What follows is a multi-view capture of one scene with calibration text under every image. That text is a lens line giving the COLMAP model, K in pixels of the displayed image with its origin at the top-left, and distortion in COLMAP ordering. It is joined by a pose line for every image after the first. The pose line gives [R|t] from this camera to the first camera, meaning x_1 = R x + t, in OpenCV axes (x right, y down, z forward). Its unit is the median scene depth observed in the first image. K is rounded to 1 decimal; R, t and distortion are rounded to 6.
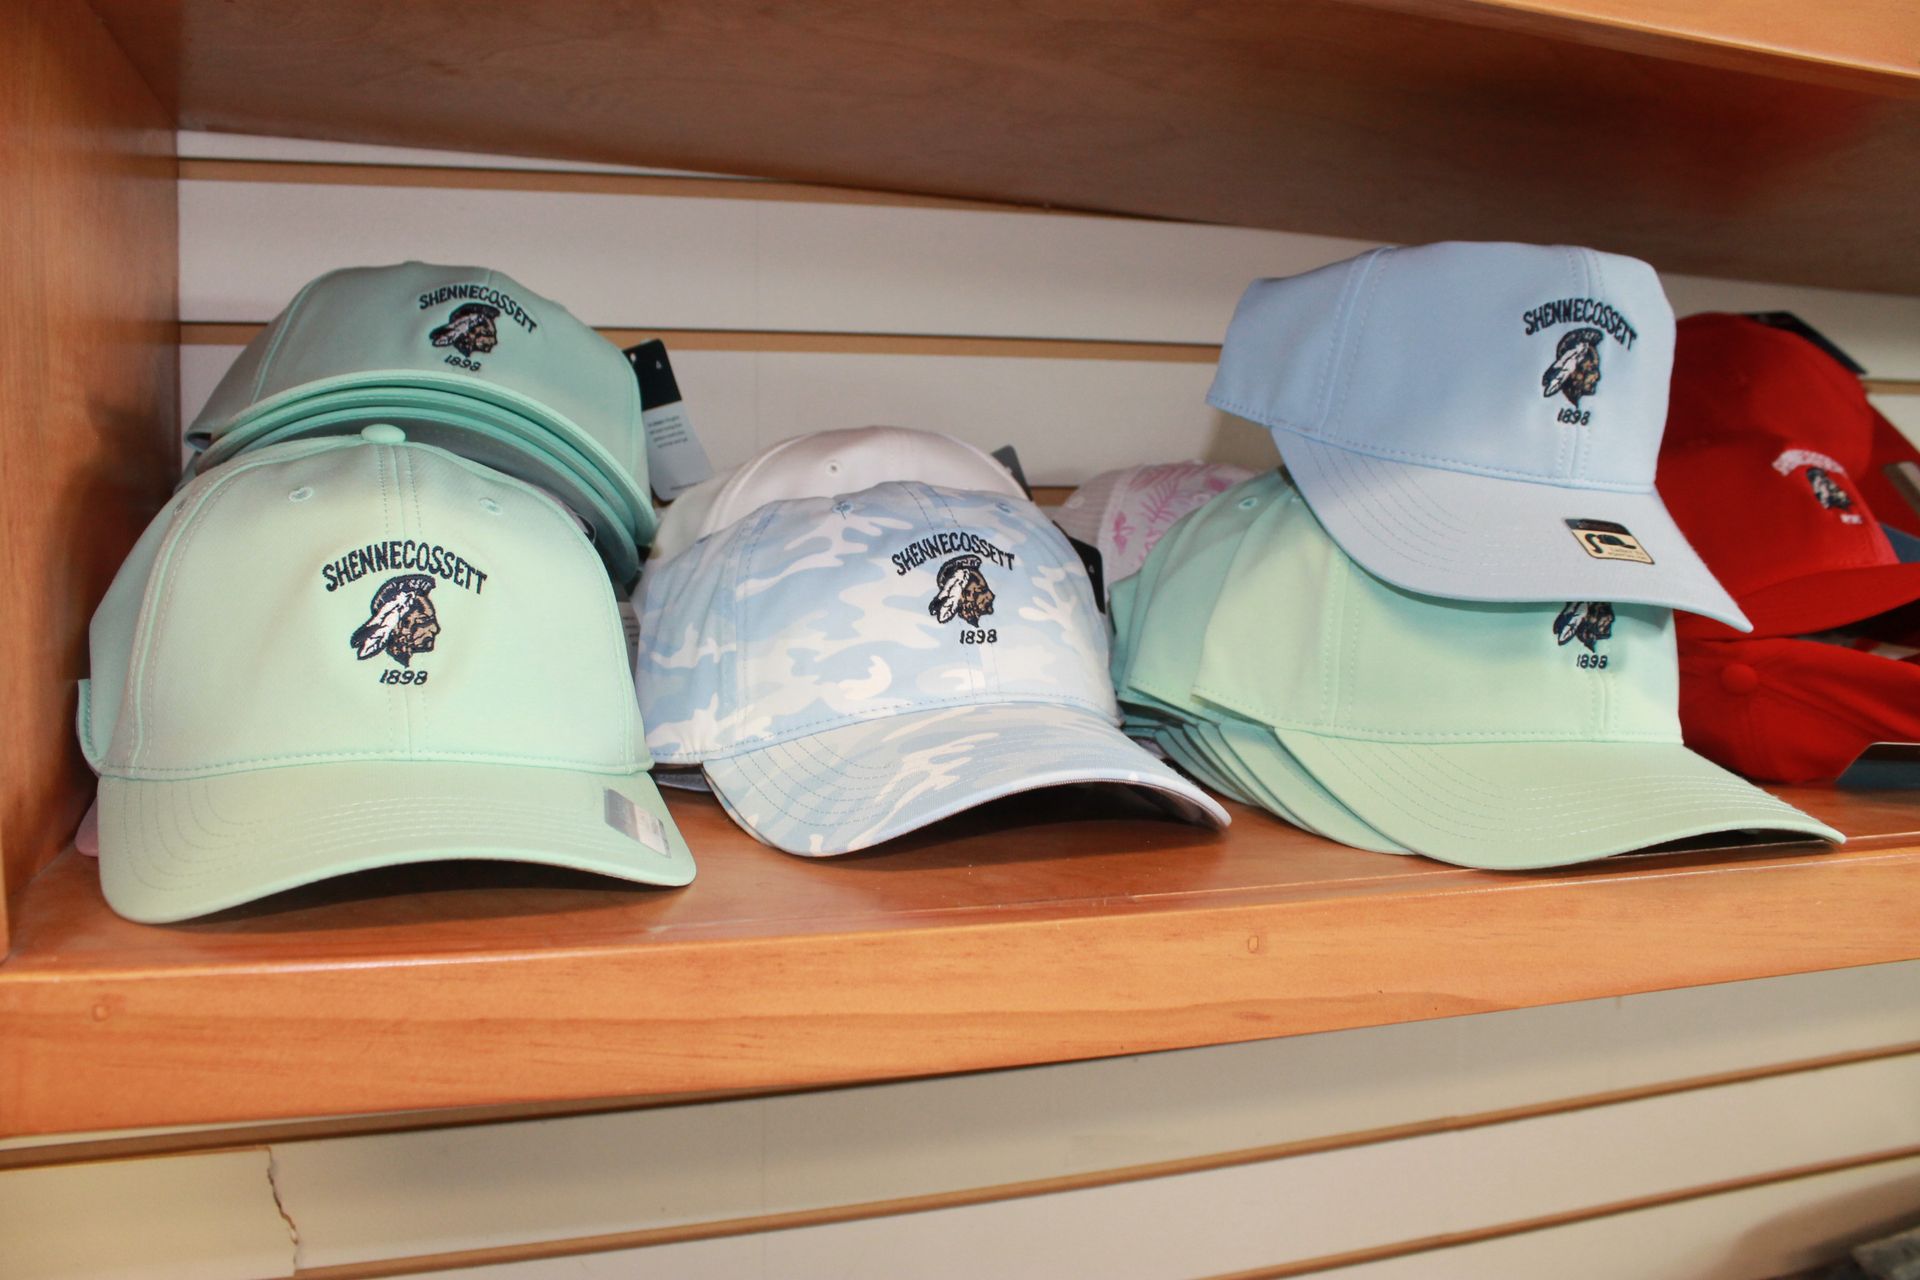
lens RADIAL K [[1611.8, 0, 978.0], [0, 1611.8, 637.0], [0, 0, 1]] dist [-0.166849, 0.144800]
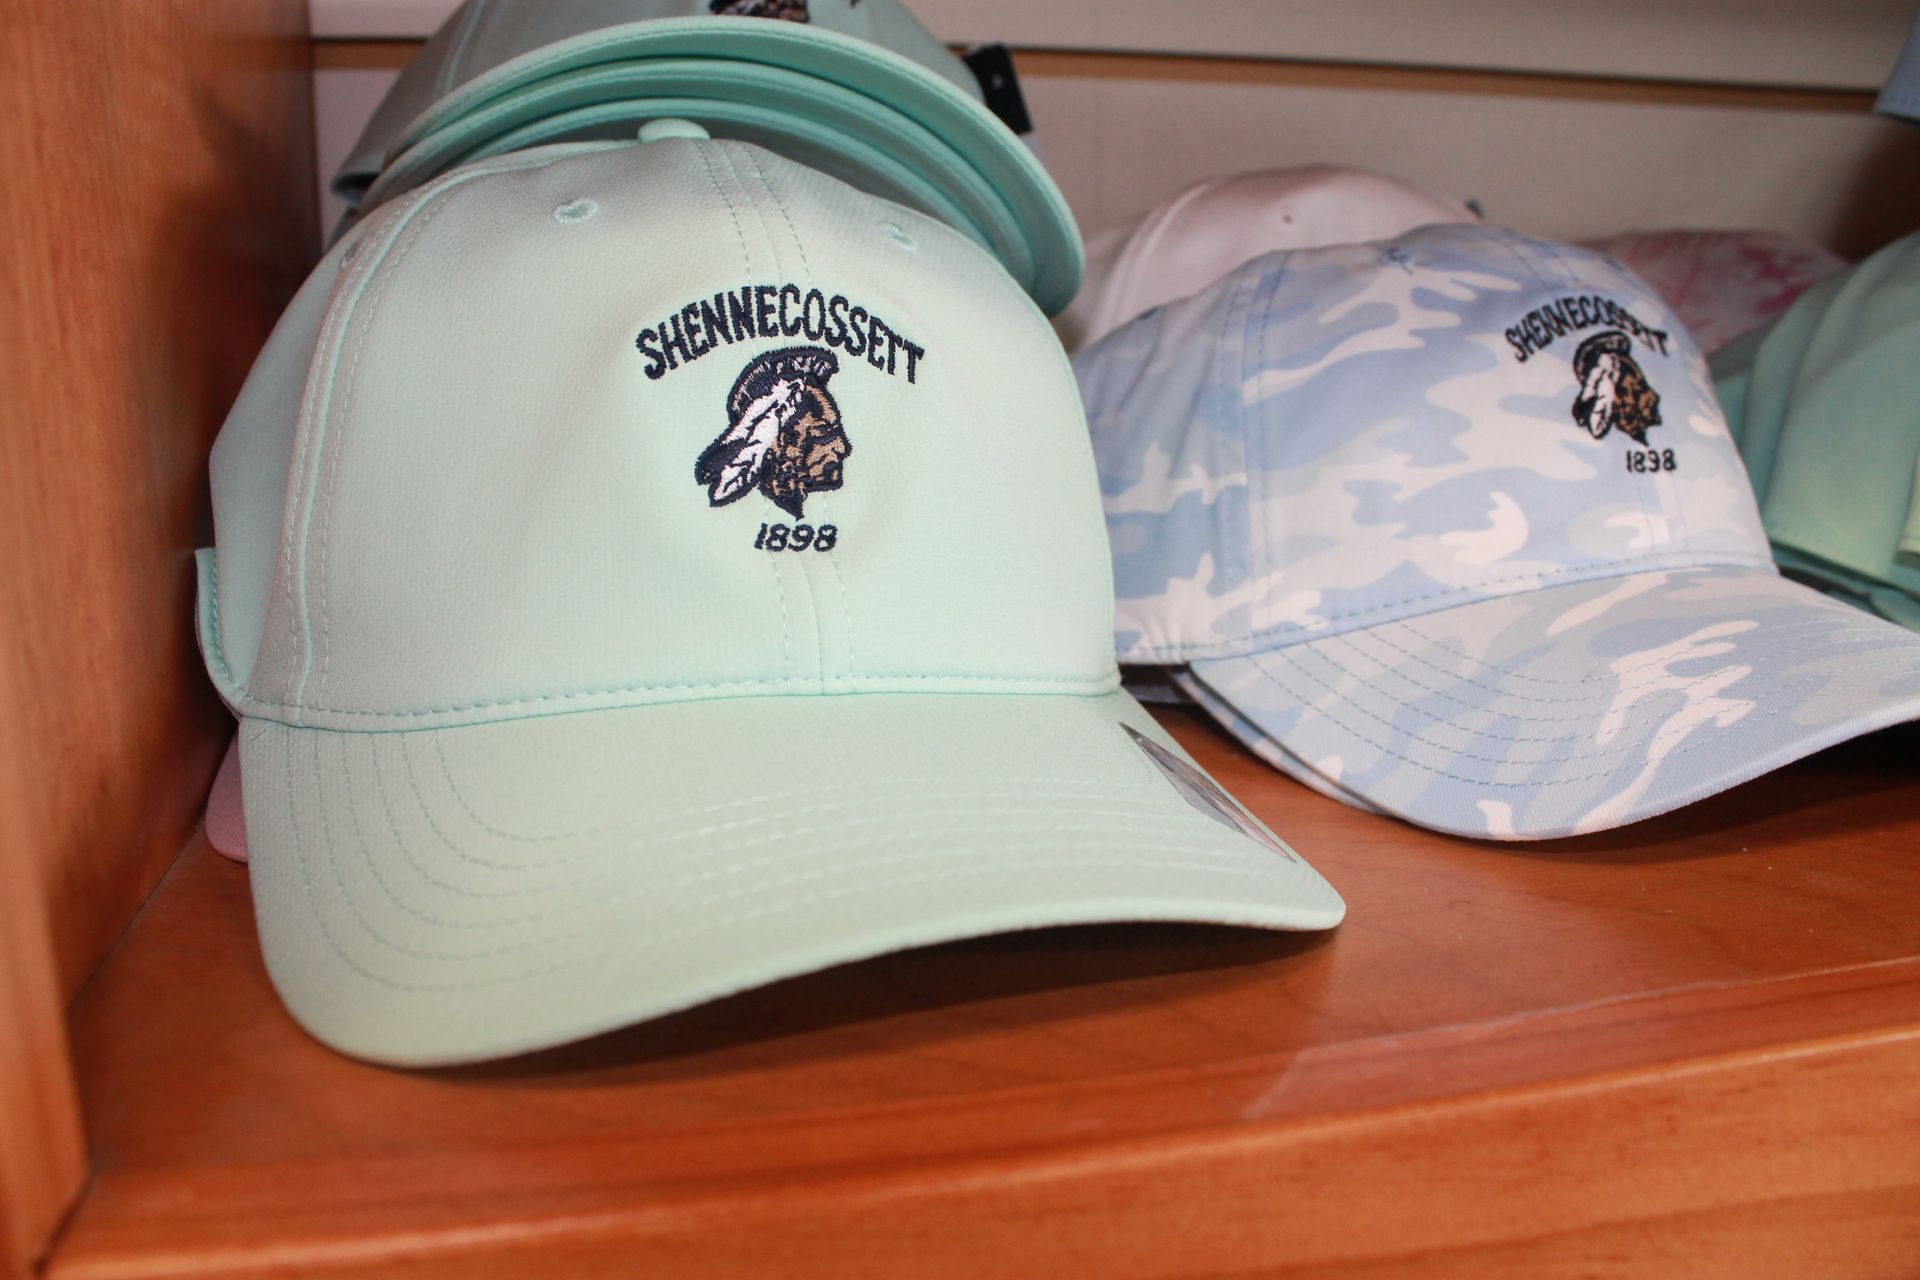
lens RADIAL K [[1611.8, 0, 1004.6], [0, 1611.8, 625.0], [0, 0, 1]] dist [-0.166849, 0.144800]
pose [[0.998940, -0.005596, -0.045688, -0.251710], [0.009788, 0.995708, 0.092036, 0.005226], [0.044977, -0.092386, 0.994707, 0.430408]]
